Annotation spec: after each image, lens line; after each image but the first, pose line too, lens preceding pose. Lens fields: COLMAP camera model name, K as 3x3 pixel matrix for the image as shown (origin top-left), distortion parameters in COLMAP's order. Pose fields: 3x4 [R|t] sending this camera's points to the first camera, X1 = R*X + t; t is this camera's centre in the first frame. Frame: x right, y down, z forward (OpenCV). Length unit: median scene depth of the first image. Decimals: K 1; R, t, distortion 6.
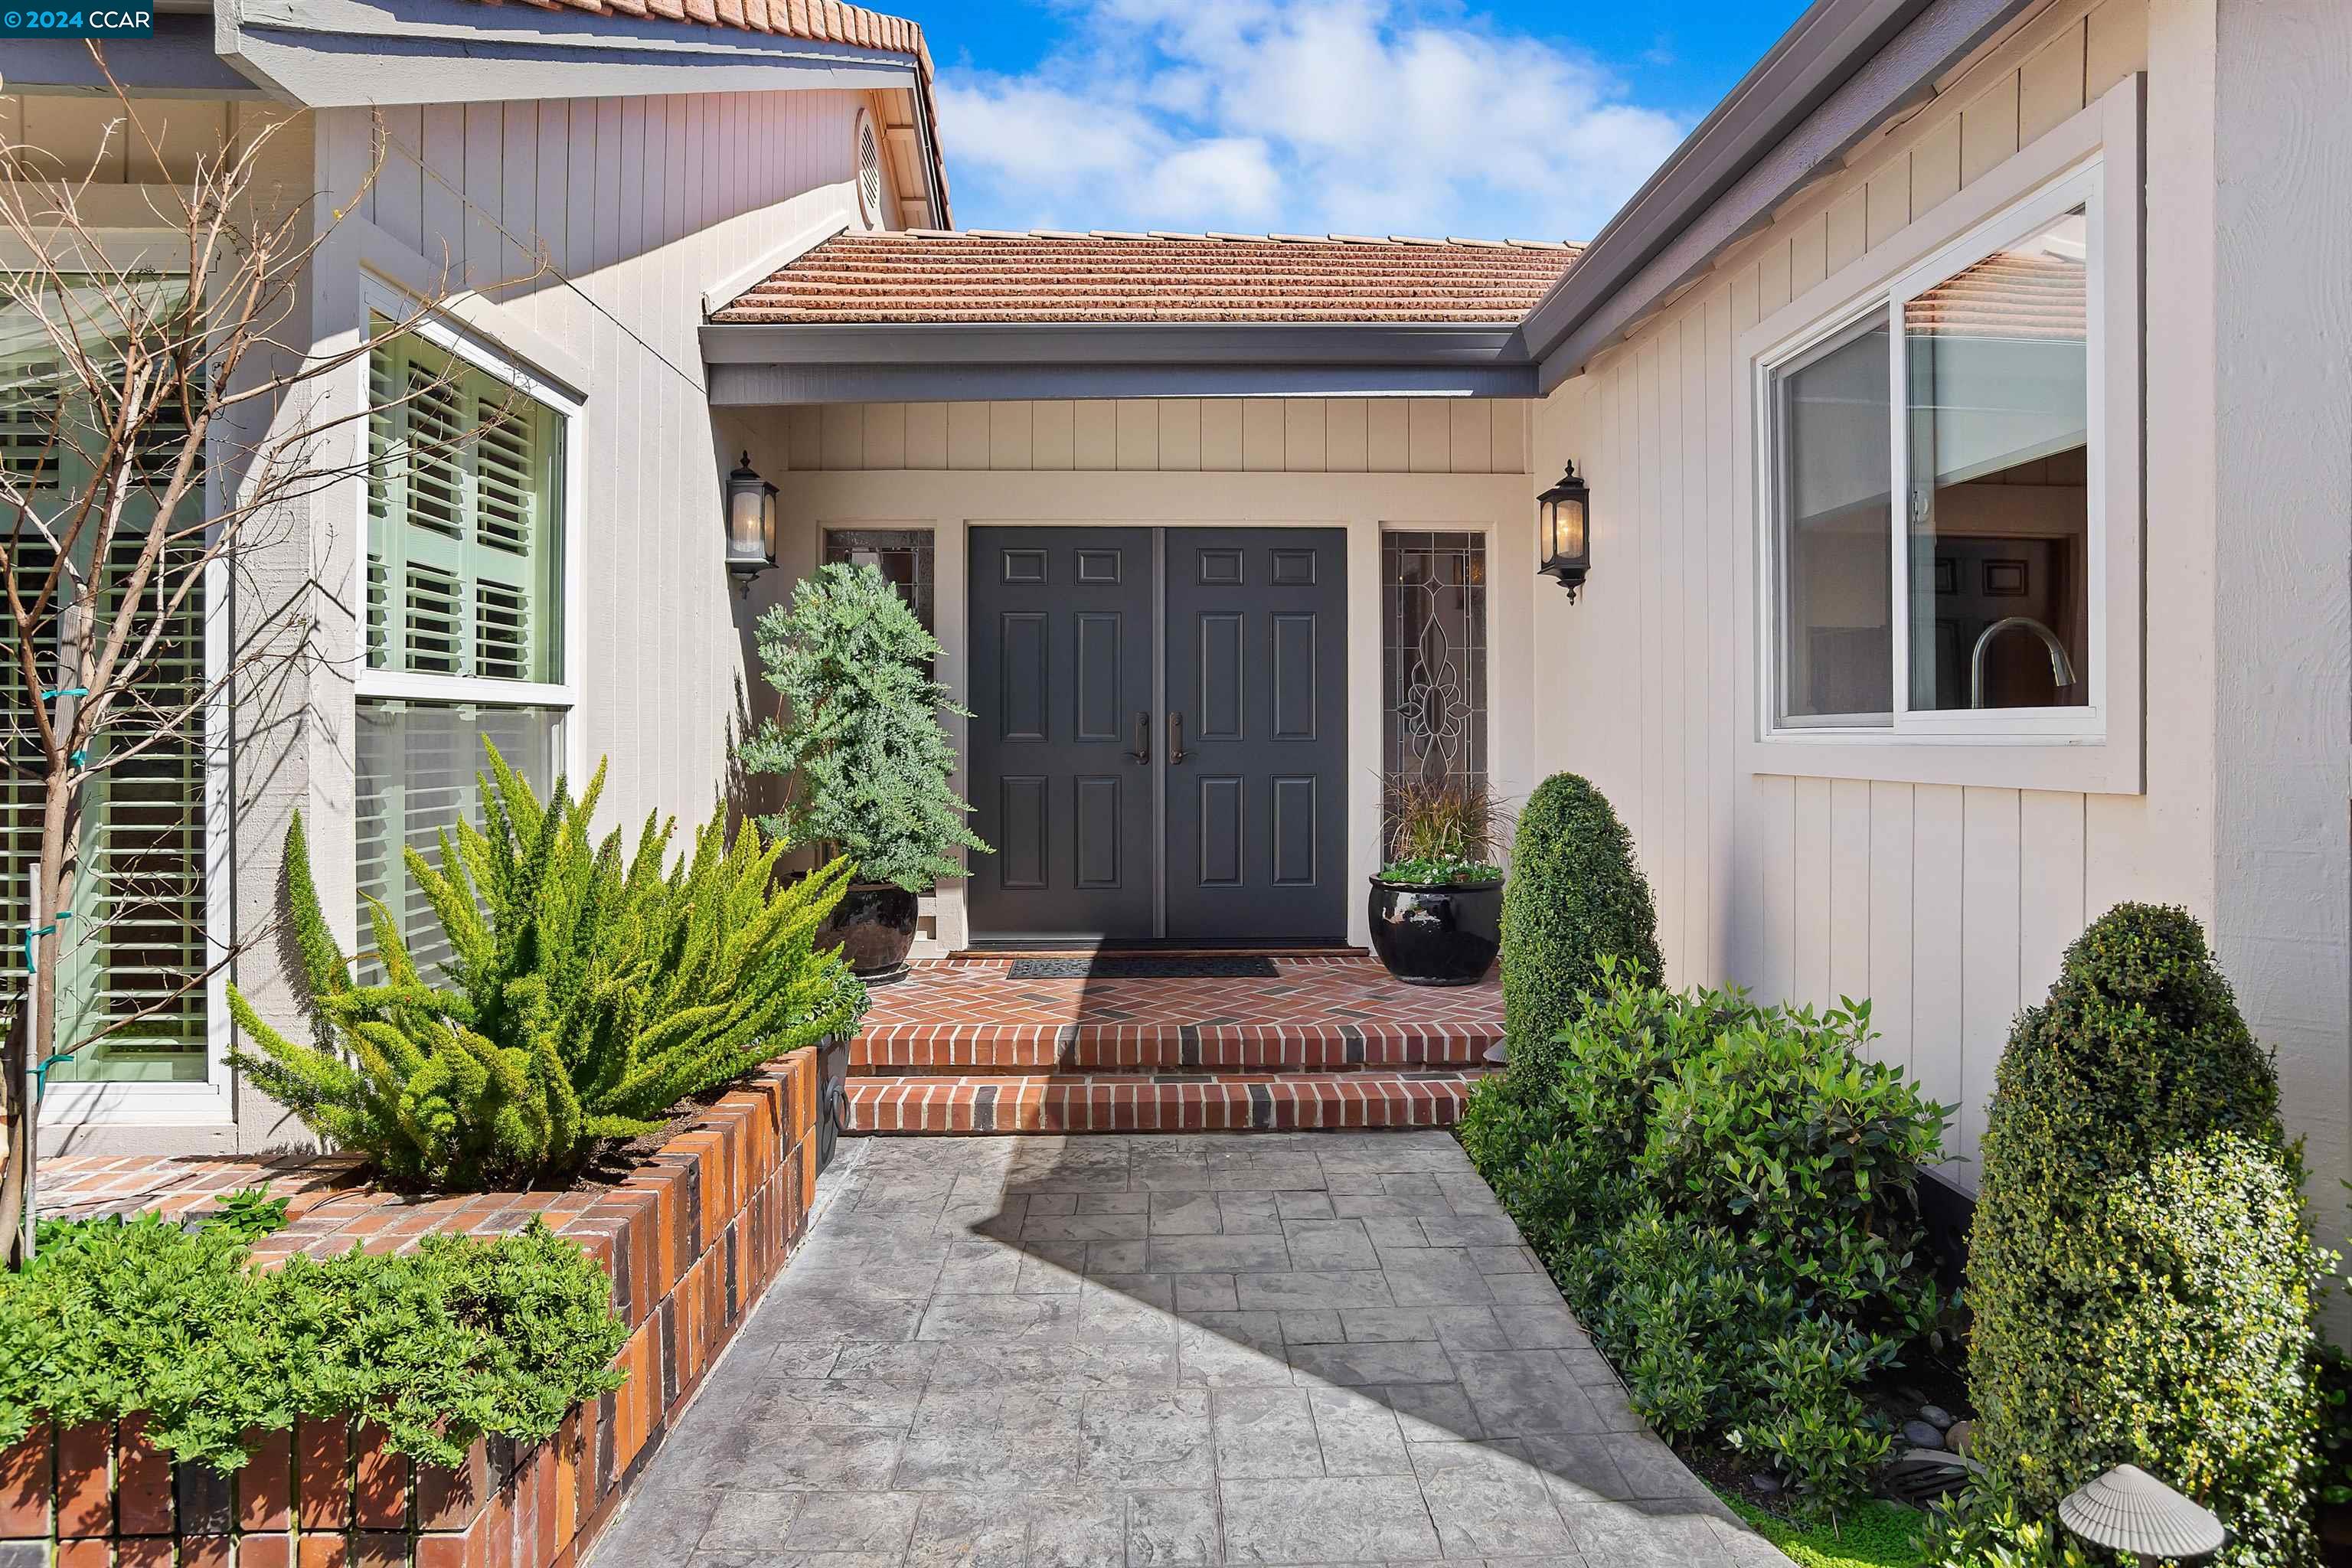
lens RADIAL K [[1342.2, 0, 1172.6], [0, 1342.2, 760.5], [0, 0, 1]] dist [-0.058227, 0.029767]
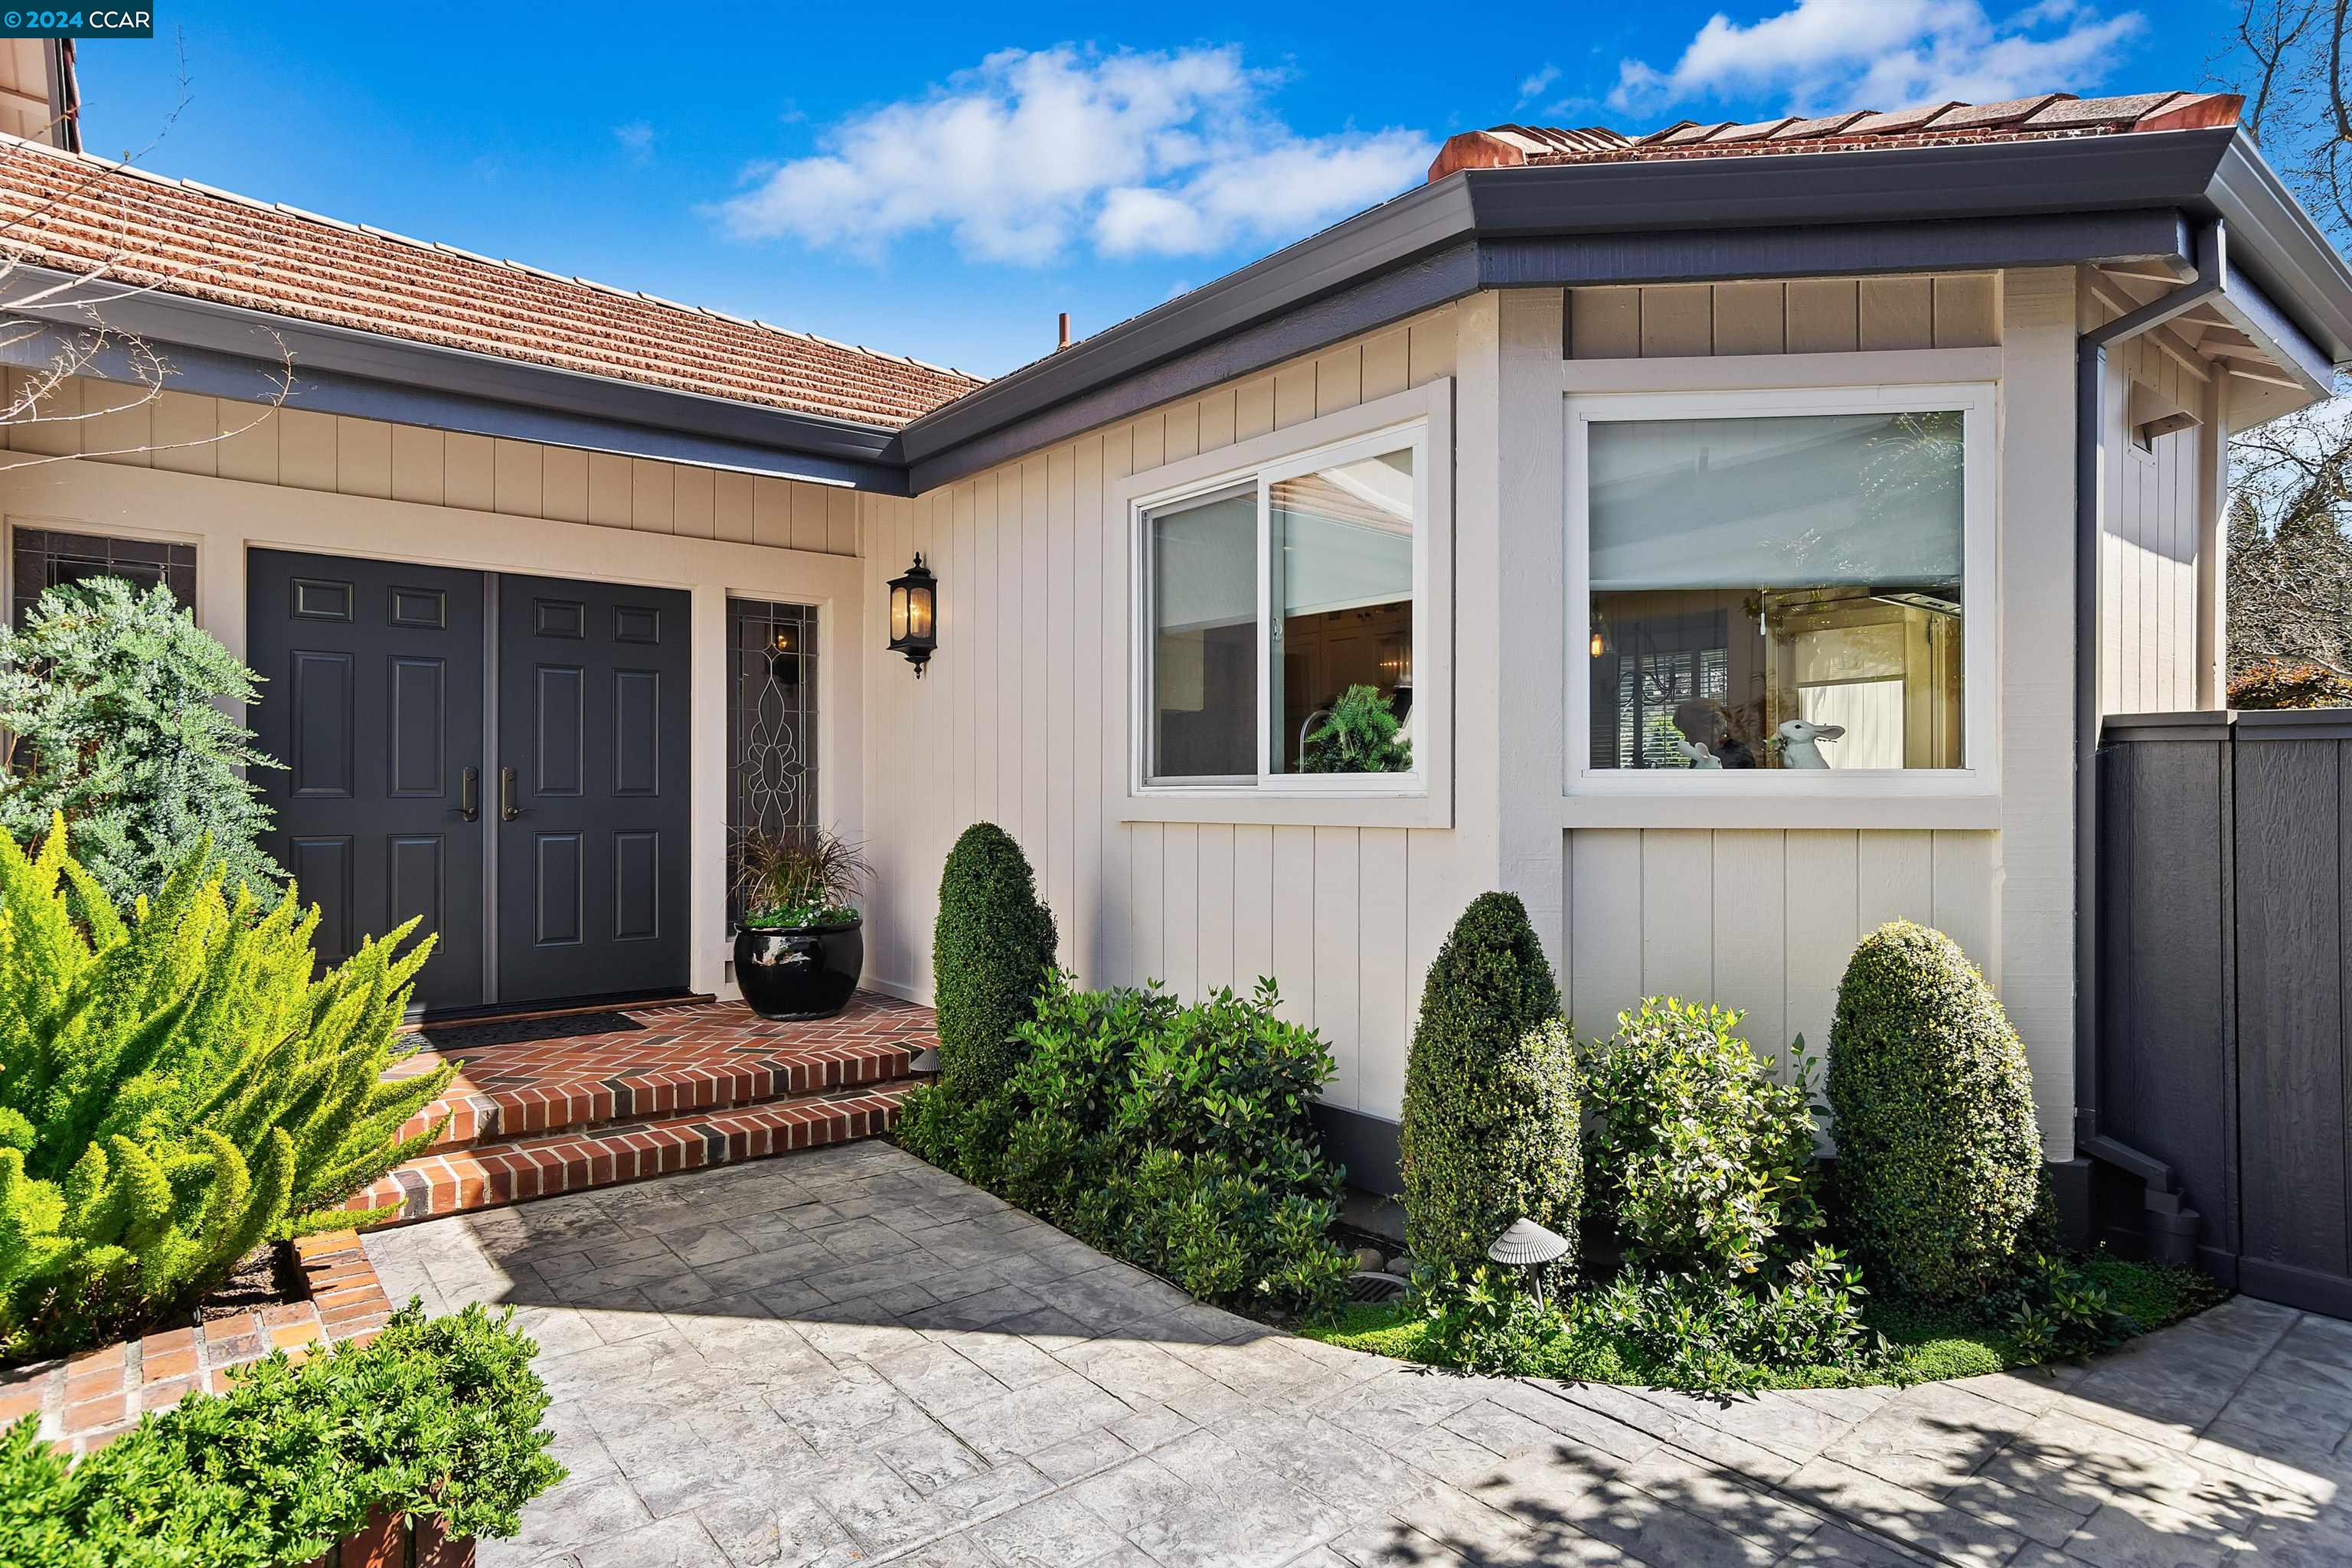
lens RADIAL K [[1286.7, 0, 1171.5], [0, 1286.7, 830.2], [0, 0, 1]] dist [-0.031326, 0.022768]
pose [[0.791026, -0.015415, 0.611589, -0.288097], [0.009564, 0.999872, 0.012832, 0.003095], [-0.611708, -0.004301, 0.791072, -0.018280]]
